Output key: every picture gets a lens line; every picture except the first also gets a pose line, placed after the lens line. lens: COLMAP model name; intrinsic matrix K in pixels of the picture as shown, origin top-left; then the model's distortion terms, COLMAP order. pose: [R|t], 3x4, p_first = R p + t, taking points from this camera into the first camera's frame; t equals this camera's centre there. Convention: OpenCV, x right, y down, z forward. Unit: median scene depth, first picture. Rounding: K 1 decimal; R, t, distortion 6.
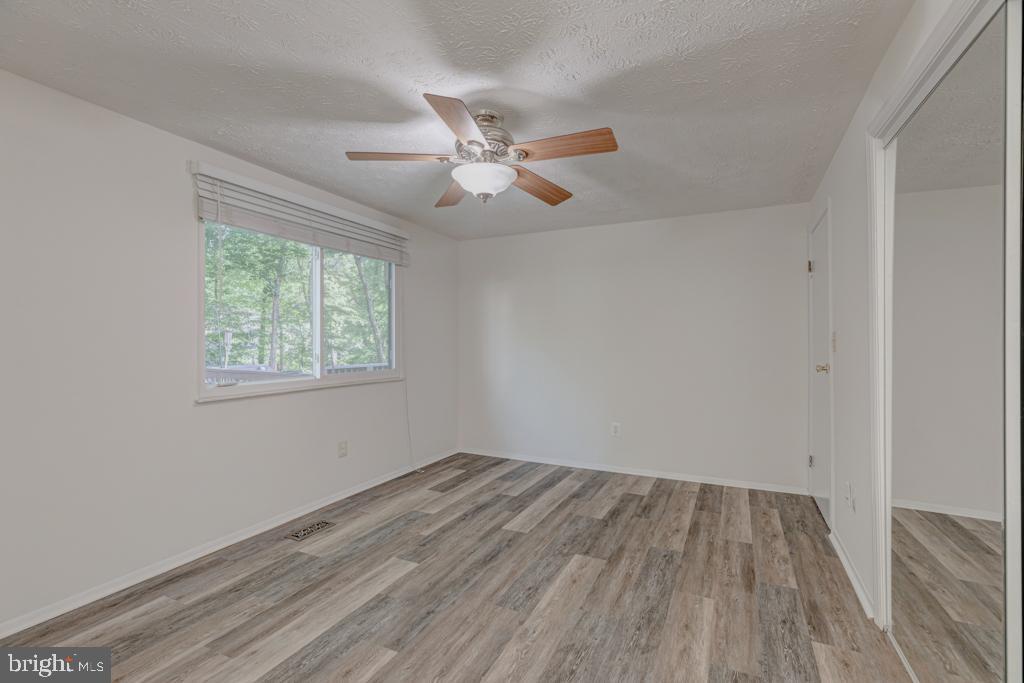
lens RADIAL K [[465.7, 0, 514.2], [0, 465.7, 338.3], [0, 0, 1]] dist [0.011249, 0.000874]
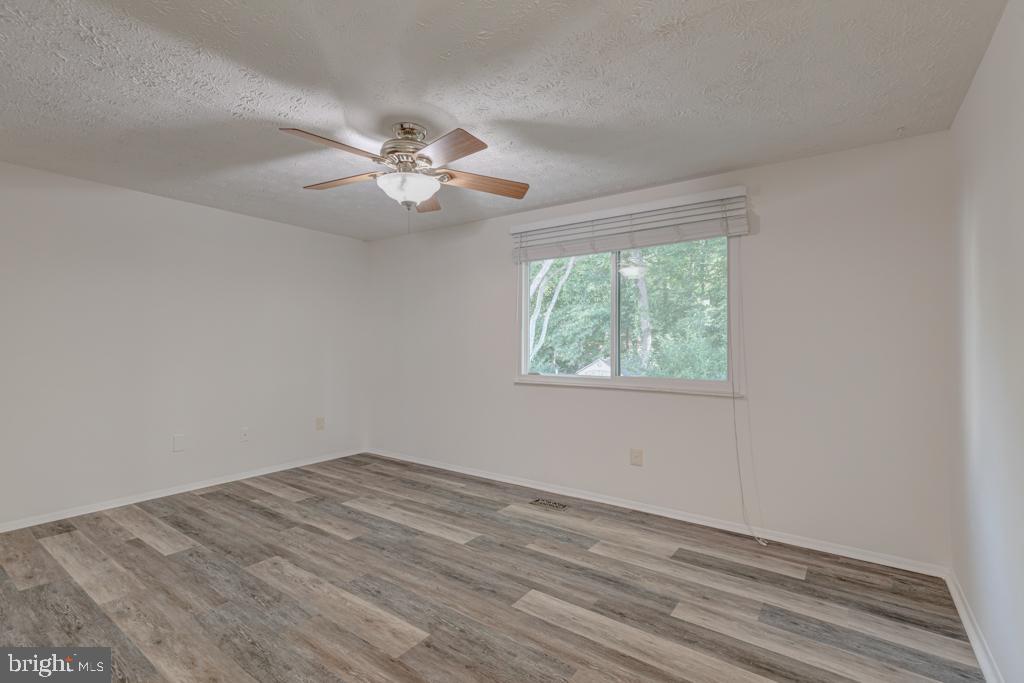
lens RADIAL K [[465.7, 0, 515.0], [0, 465.7, 346.9], [0, 0, 1]] dist [0.011249, 0.000874]
pose [[-0.178061, 0.005823, -0.984002, 0.738258], [0.006092, 0.999970, 0.004815, 0.007489], [0.984001, -0.005137, -0.178091, 1.127813]]
